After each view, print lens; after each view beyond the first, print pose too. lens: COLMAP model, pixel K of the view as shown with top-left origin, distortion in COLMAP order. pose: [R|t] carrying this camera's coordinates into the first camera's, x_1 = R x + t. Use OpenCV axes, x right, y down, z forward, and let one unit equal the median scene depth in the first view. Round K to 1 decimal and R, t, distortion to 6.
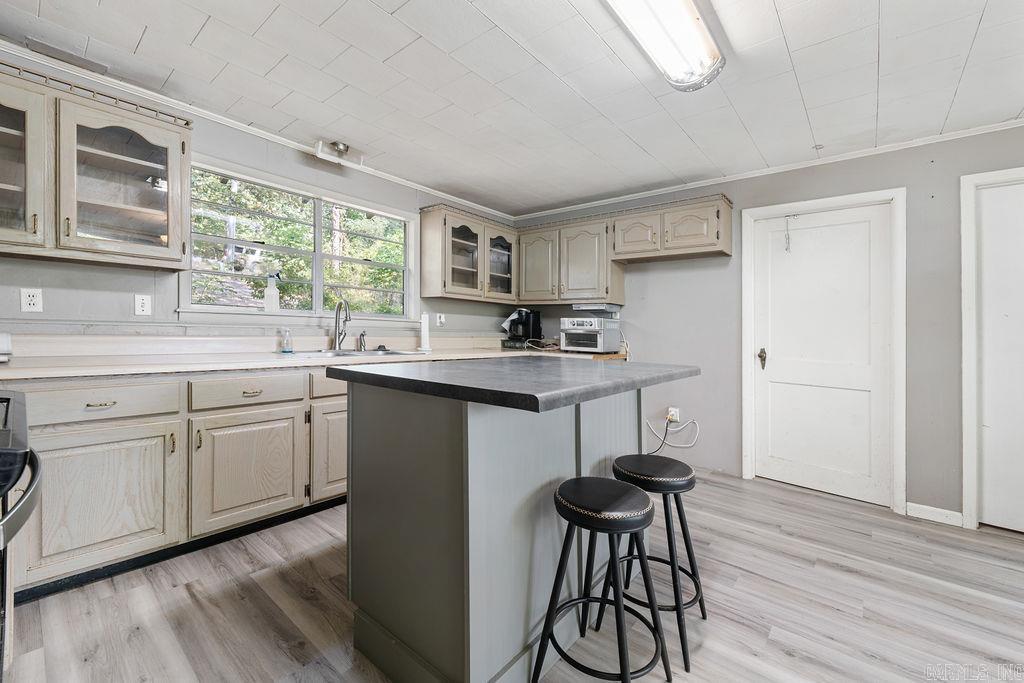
lens RADIAL K [[421.1, 0, 509.7], [0, 421.1, 323.8], [0, 0, 1]] dist [0.001673, 0.000196]
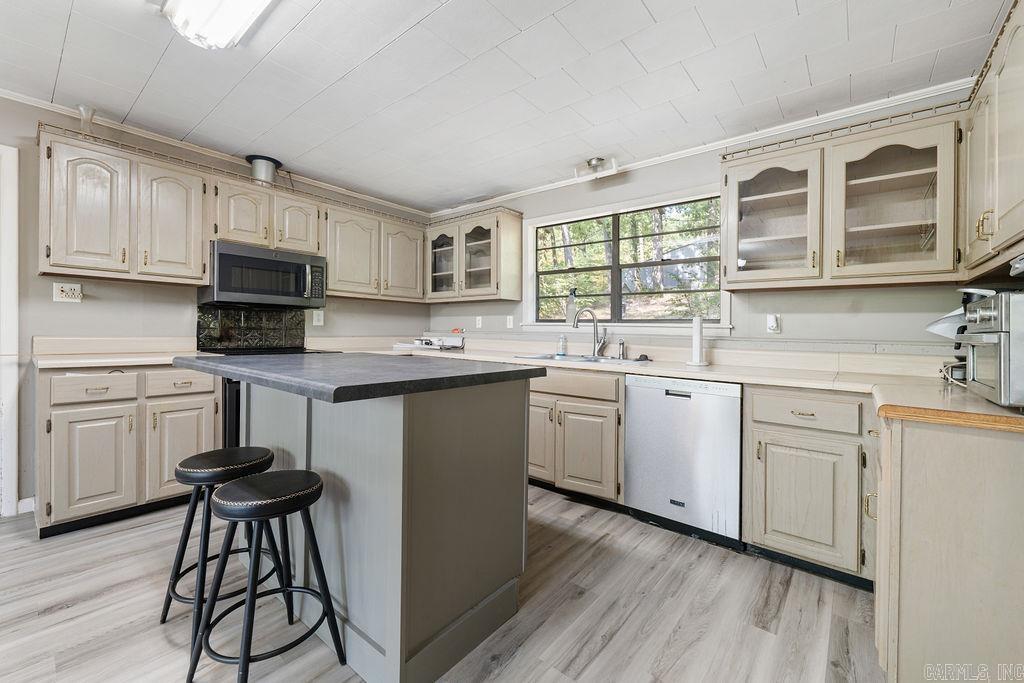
lens RADIAL K [[420.7, 0, 491.5], [0, 420.7, 343.5], [0, 0, 1]] dist [-0.000256, -0.000083]
pose [[-0.012219, 0.001163, -0.999925, 0.651154], [-0.008511, 0.999963, 0.001267, 0.031462], [0.999889, 0.008526, -0.012208, 0.759598]]
